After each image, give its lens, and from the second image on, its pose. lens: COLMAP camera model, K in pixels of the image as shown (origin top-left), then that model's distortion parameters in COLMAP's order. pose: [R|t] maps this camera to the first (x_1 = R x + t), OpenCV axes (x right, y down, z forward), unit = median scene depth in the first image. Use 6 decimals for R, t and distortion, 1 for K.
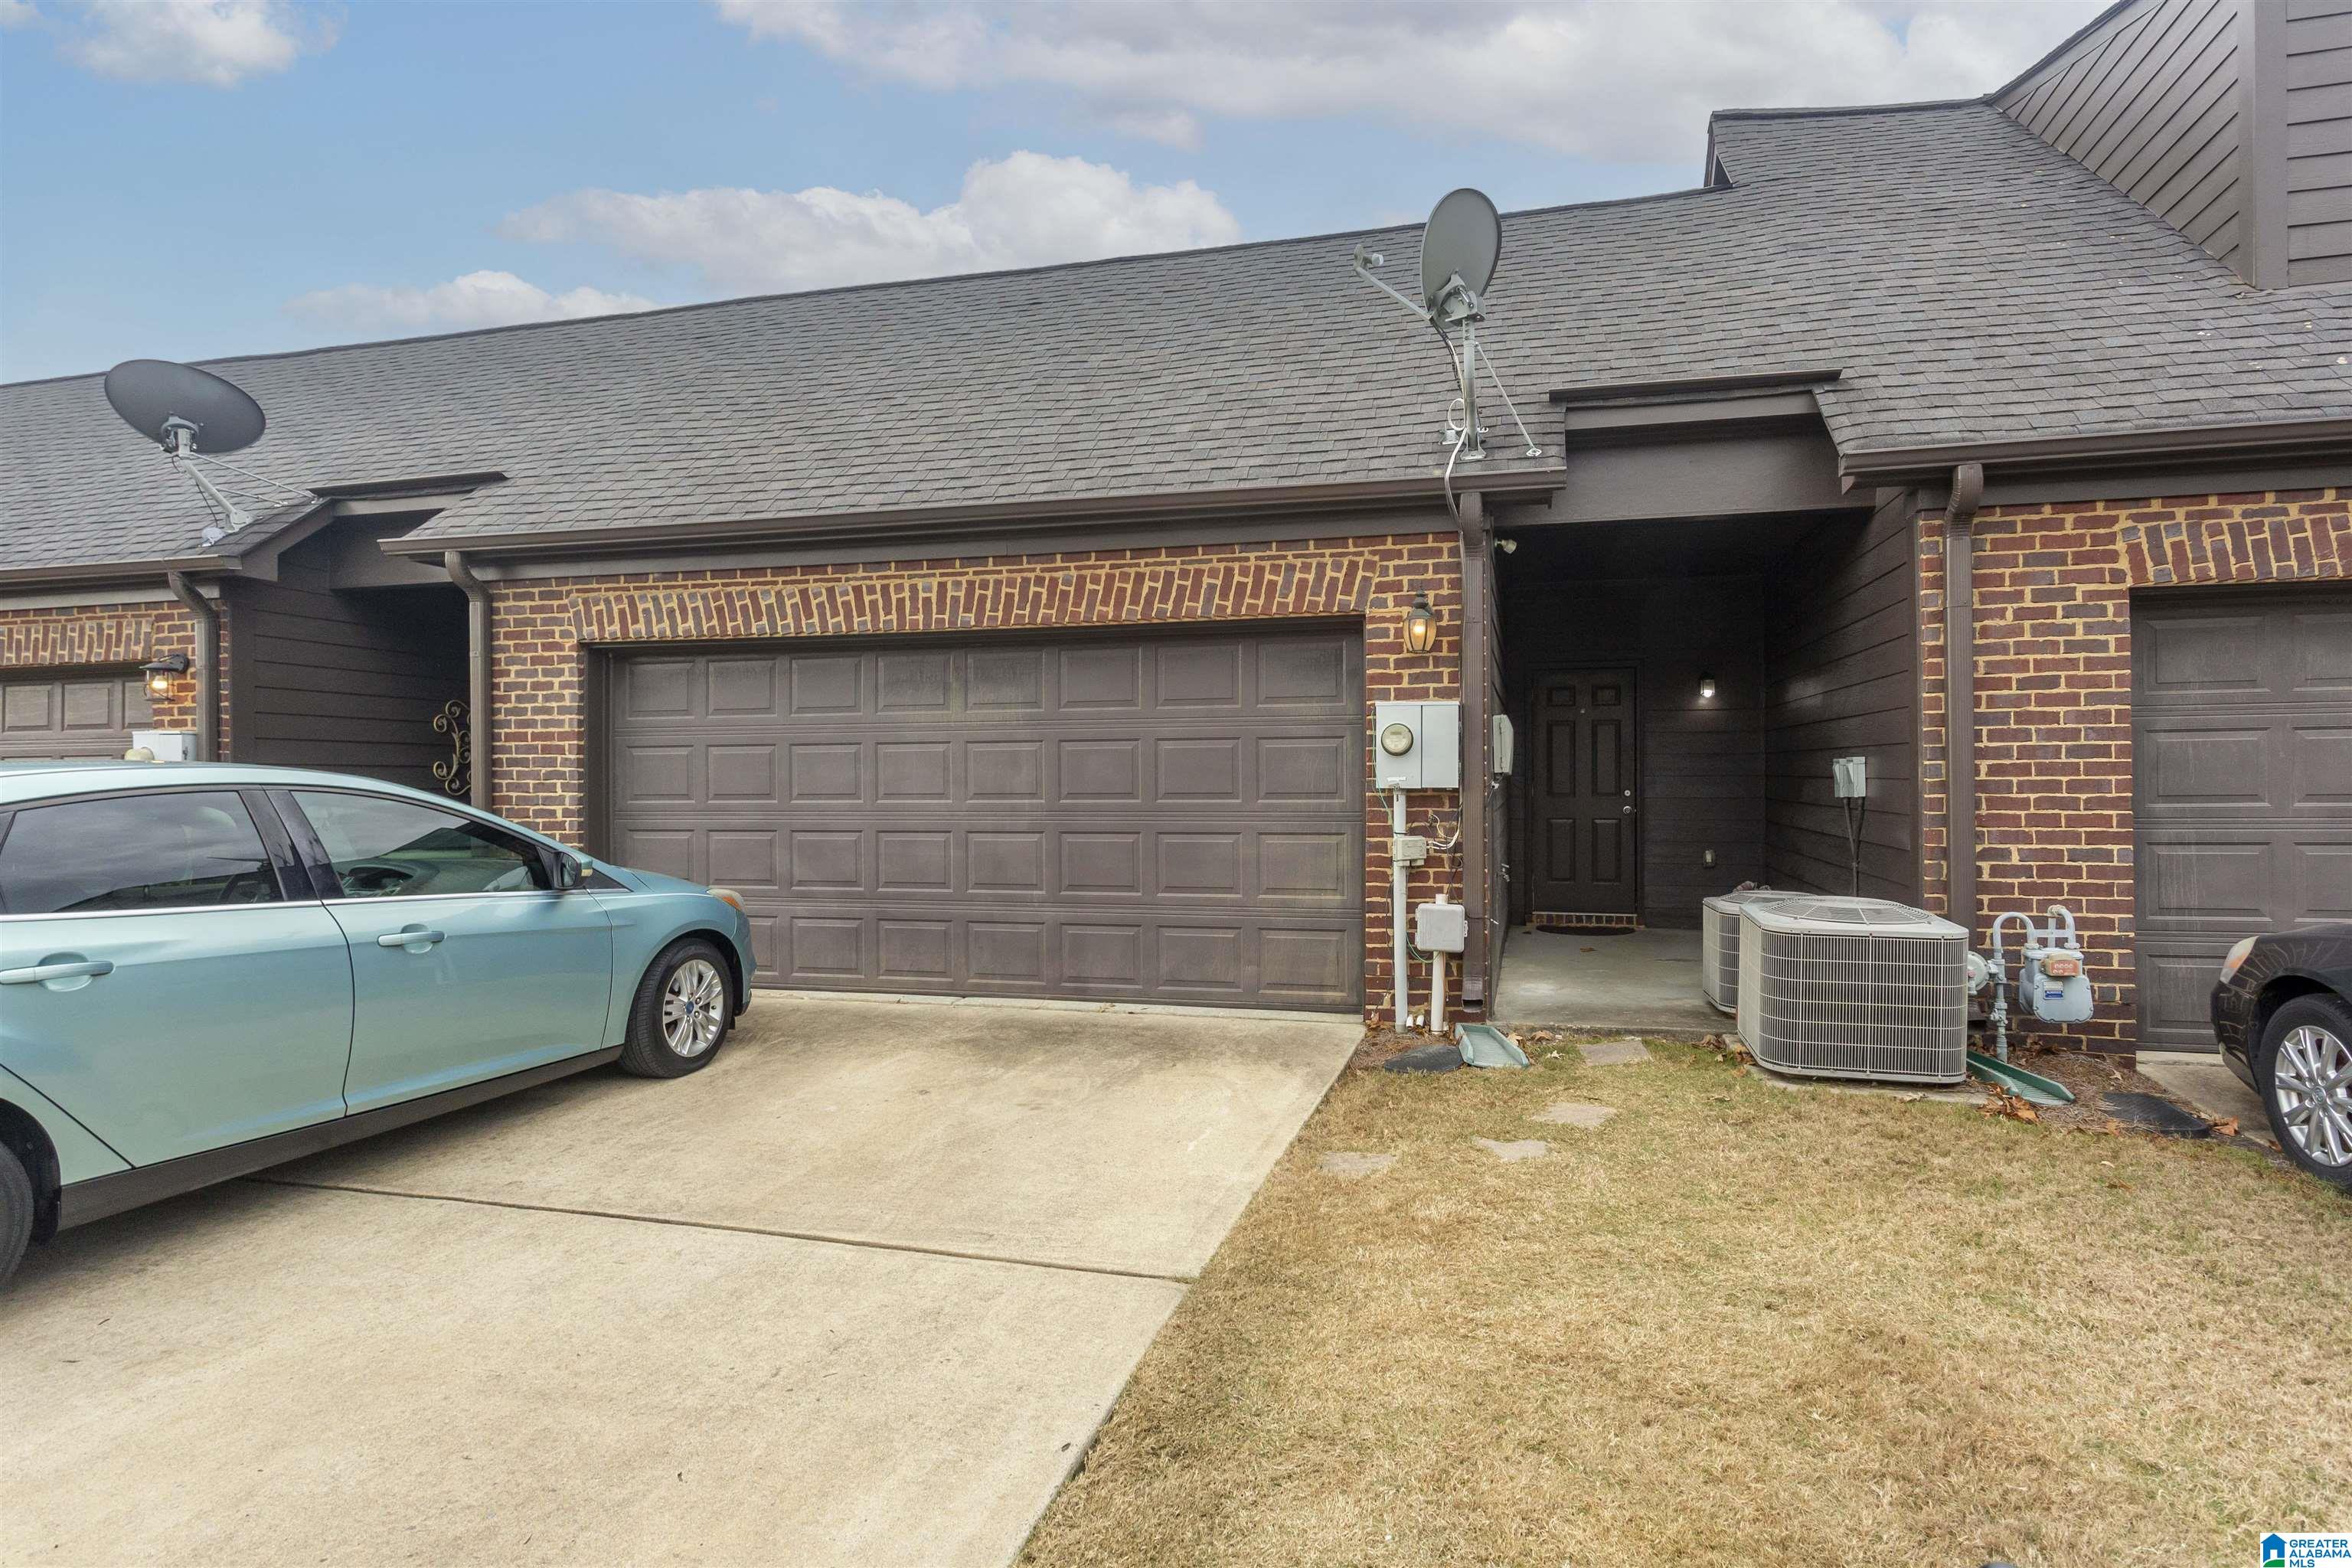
lens RADIAL K [[1139.3, 0, 1186.9], [0, 1139.3, 783.3], [0, 0, 1]] dist [0.010262, 0.002569]
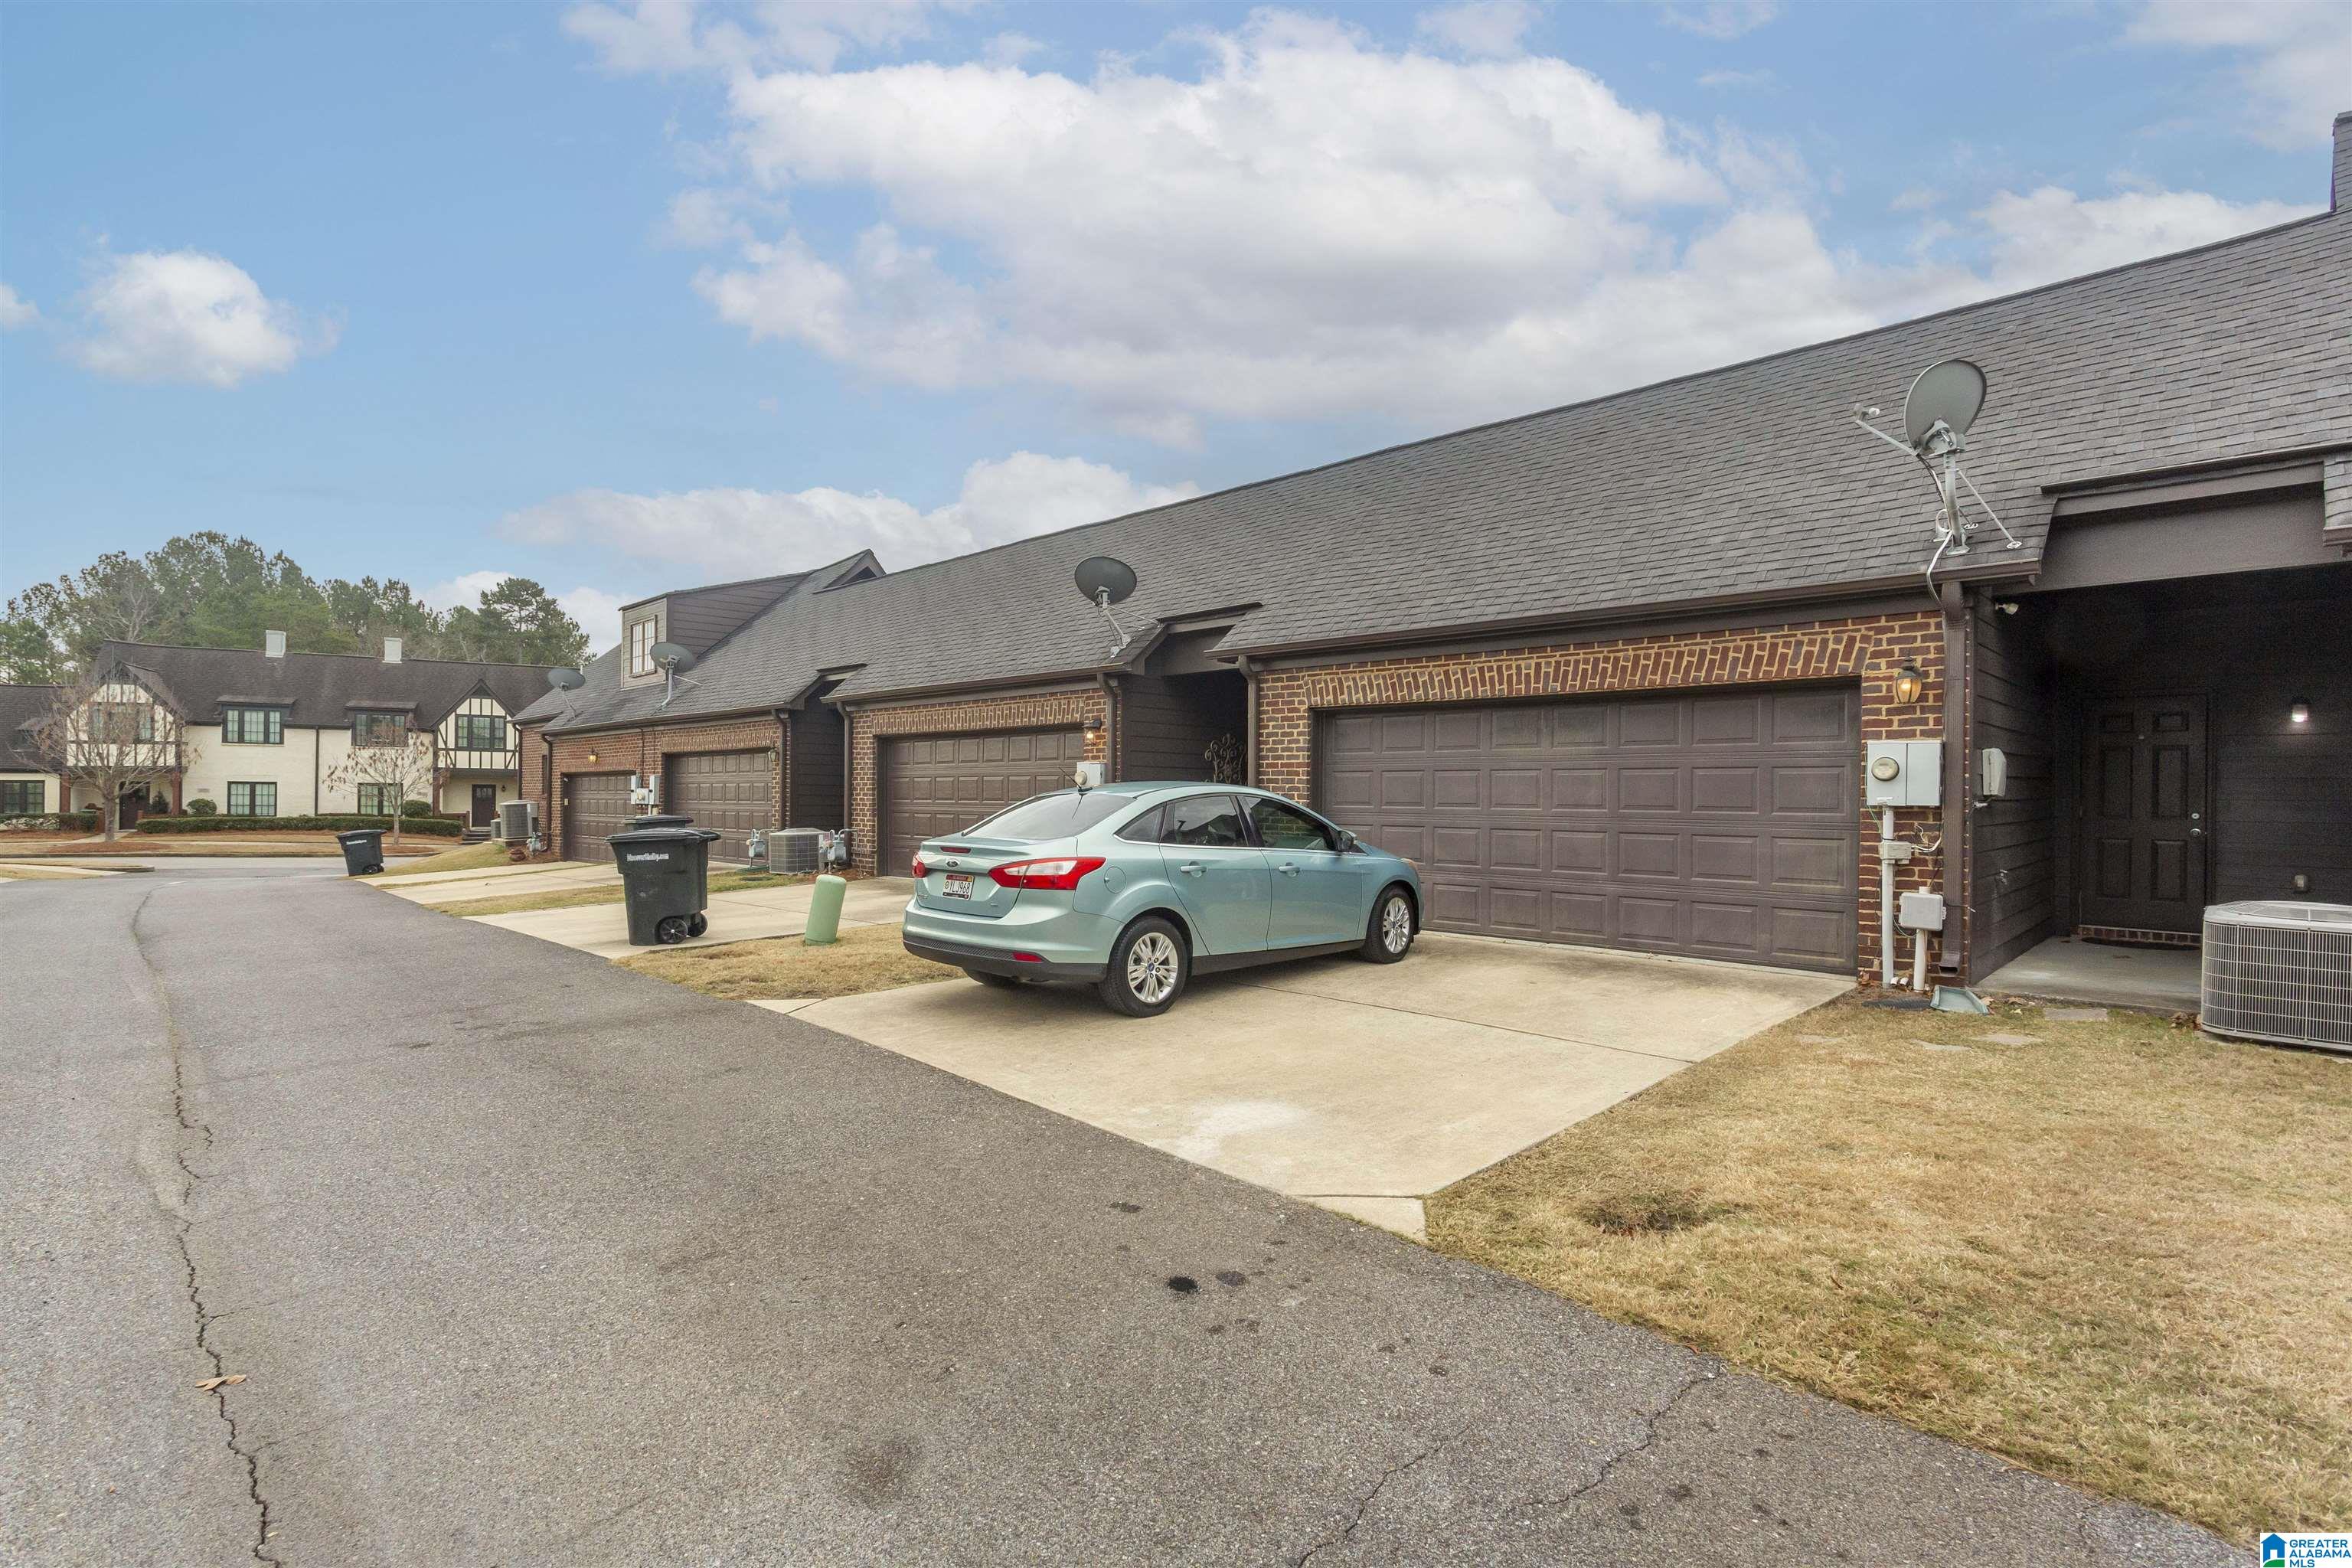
lens RADIAL K [[1139.3, 0, 1231.8], [0, 1139.3, 791.2], [0, 0, 1]] dist [0.010262, 0.002569]
pose [[0.909196, 0.011307, -0.416216, 0.043986], [-0.013934, 0.999898, -0.003275, 0.002562], [0.416136, 0.008777, 0.909260, -0.519449]]
